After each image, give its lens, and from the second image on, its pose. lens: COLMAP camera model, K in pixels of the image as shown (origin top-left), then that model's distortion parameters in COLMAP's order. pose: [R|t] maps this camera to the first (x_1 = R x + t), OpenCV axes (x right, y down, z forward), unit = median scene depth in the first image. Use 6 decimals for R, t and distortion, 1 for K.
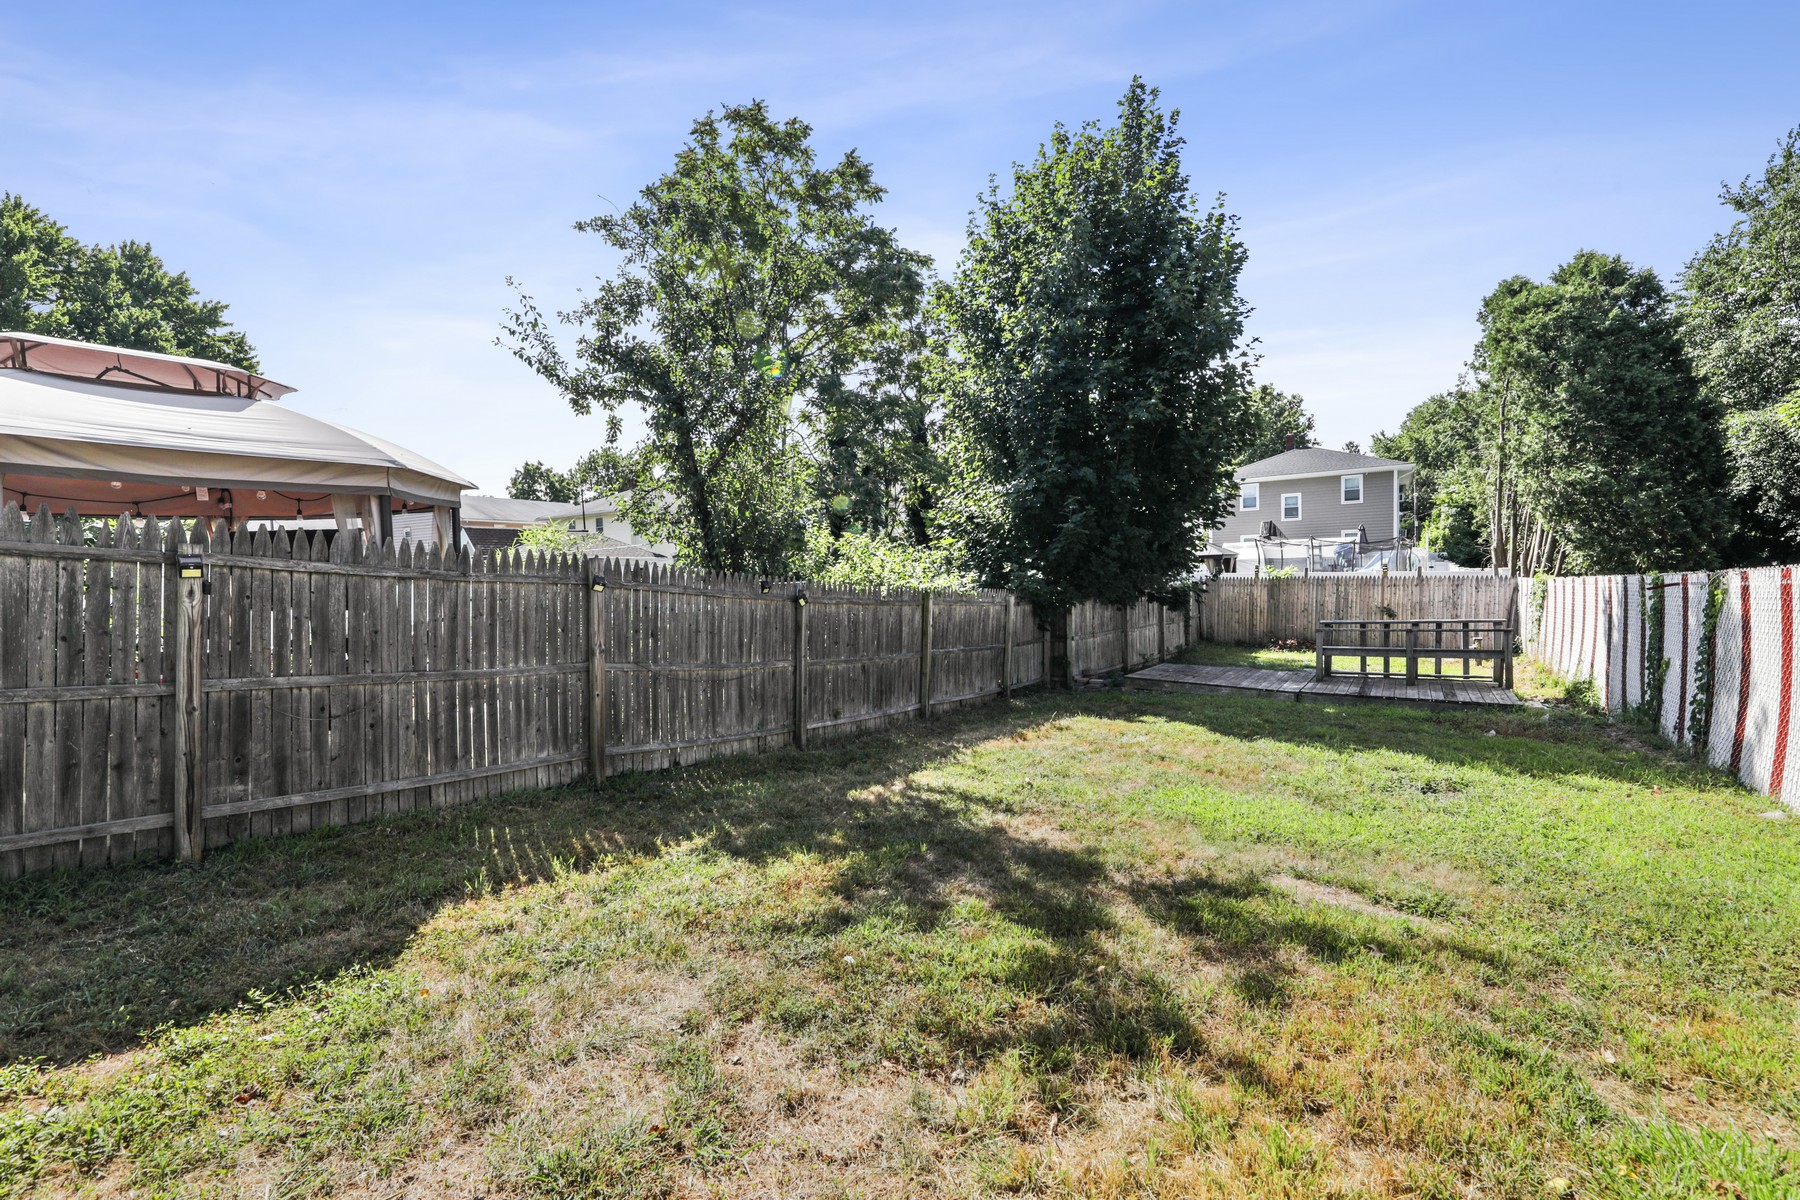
lens RADIAL K [[749.4, 0, 896.1], [0, 749.4, 609.6], [0, 0, 1]] dist [0.003023, 0.000116]
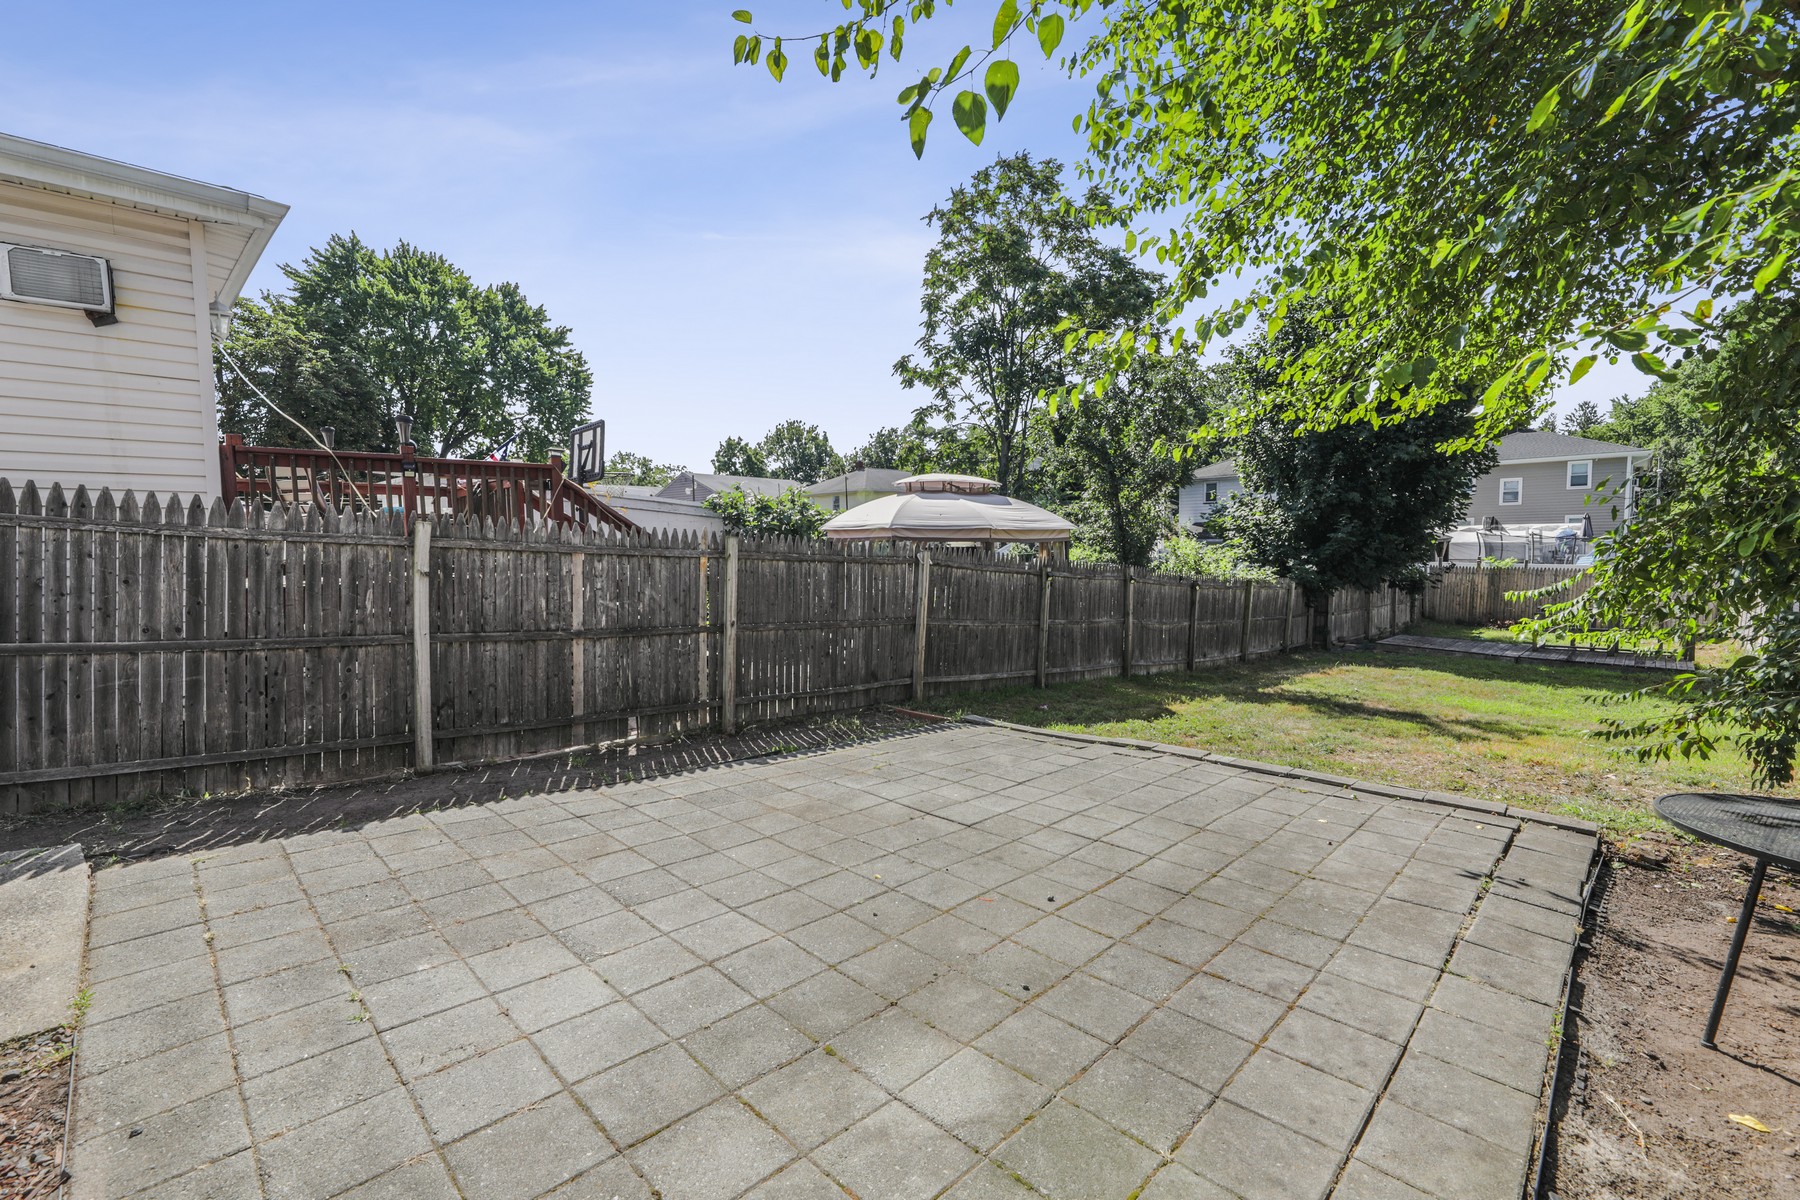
lens RADIAL K [[758.4, 0, 900.0], [0, 758.4, 600.0], [0, 0, 1]] dist [0.000195, -0.000158]
pose [[0.982894, 0.029743, -0.181756, -0.329089], [-0.023813, 0.999113, 0.034722, -0.017952], [0.182627, -0.029800, 0.982730, -0.574427]]
